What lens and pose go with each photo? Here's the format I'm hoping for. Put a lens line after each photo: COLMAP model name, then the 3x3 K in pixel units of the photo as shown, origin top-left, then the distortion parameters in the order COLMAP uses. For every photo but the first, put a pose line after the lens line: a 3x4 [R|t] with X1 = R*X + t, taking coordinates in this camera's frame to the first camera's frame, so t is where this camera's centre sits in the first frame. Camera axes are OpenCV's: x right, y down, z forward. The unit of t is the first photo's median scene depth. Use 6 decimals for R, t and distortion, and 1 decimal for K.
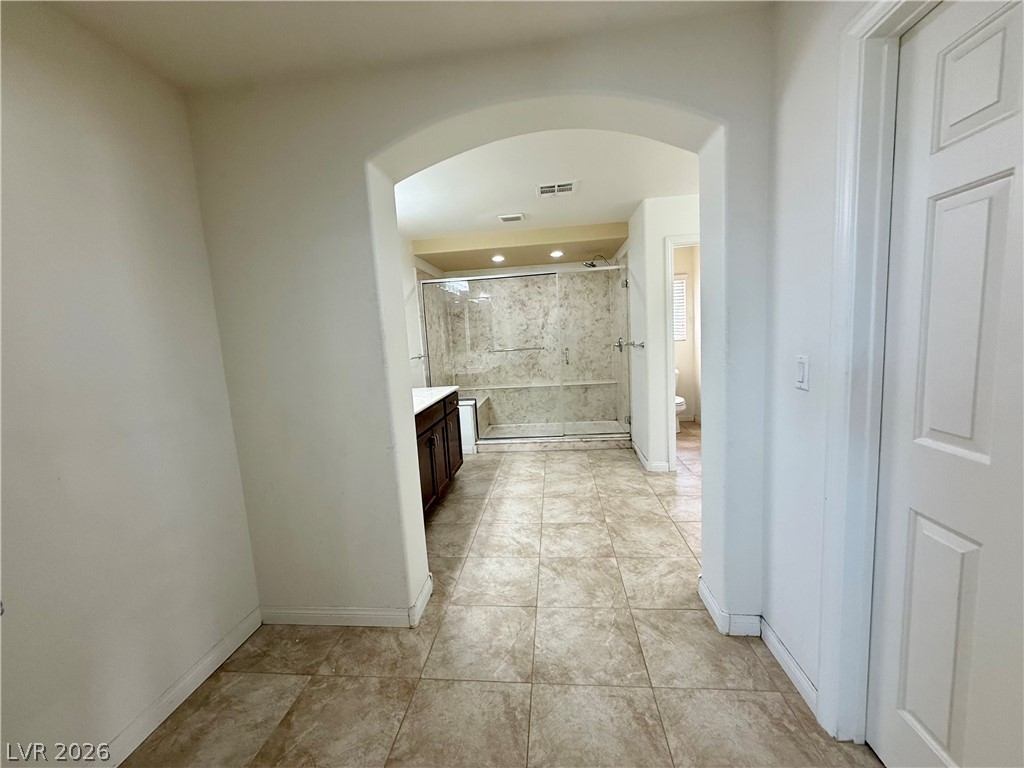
lens RADIAL K [[409.8, 0, 512.0], [0, 409.8, 384.0], [0, 0, 1]] dist [0.000496, 0.000336]
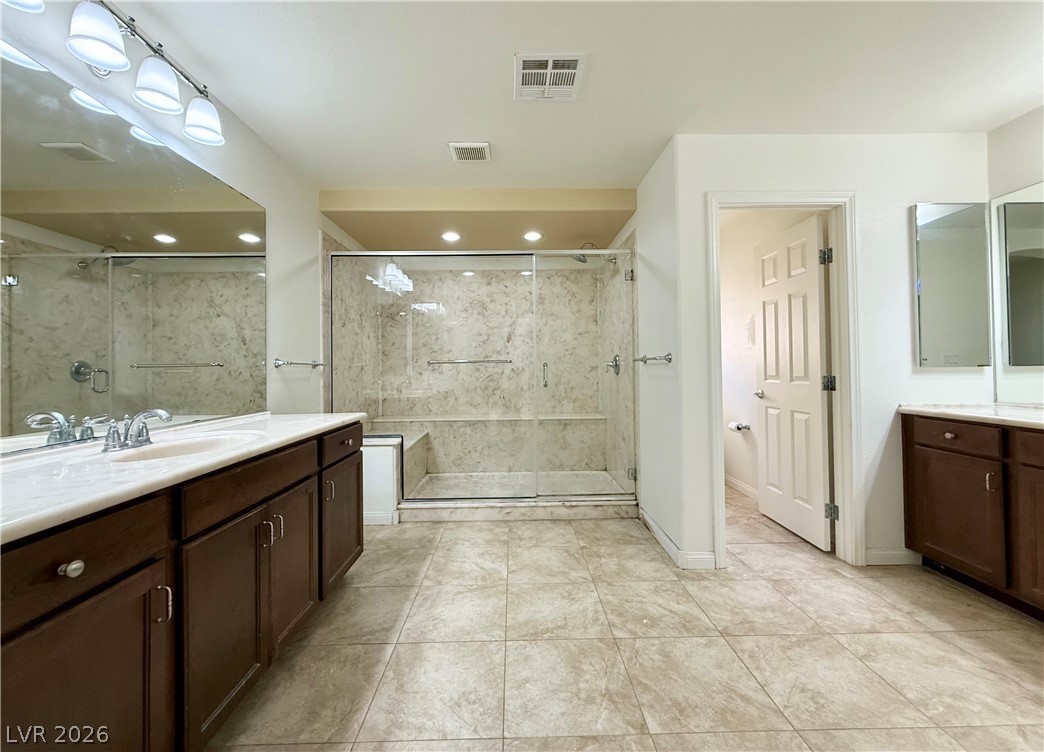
lens RADIAL K [[408.9, 0, 519.0], [0, 408.9, 363.1], [0, 0, 1]] dist [0.000141, 0.000000]
pose [[0.992157, 0.049014, 0.114990, 0.013387], [-0.032872, 0.989846, -0.138293, 0.006896], [-0.120600, 0.133429, 0.983693, 0.340704]]
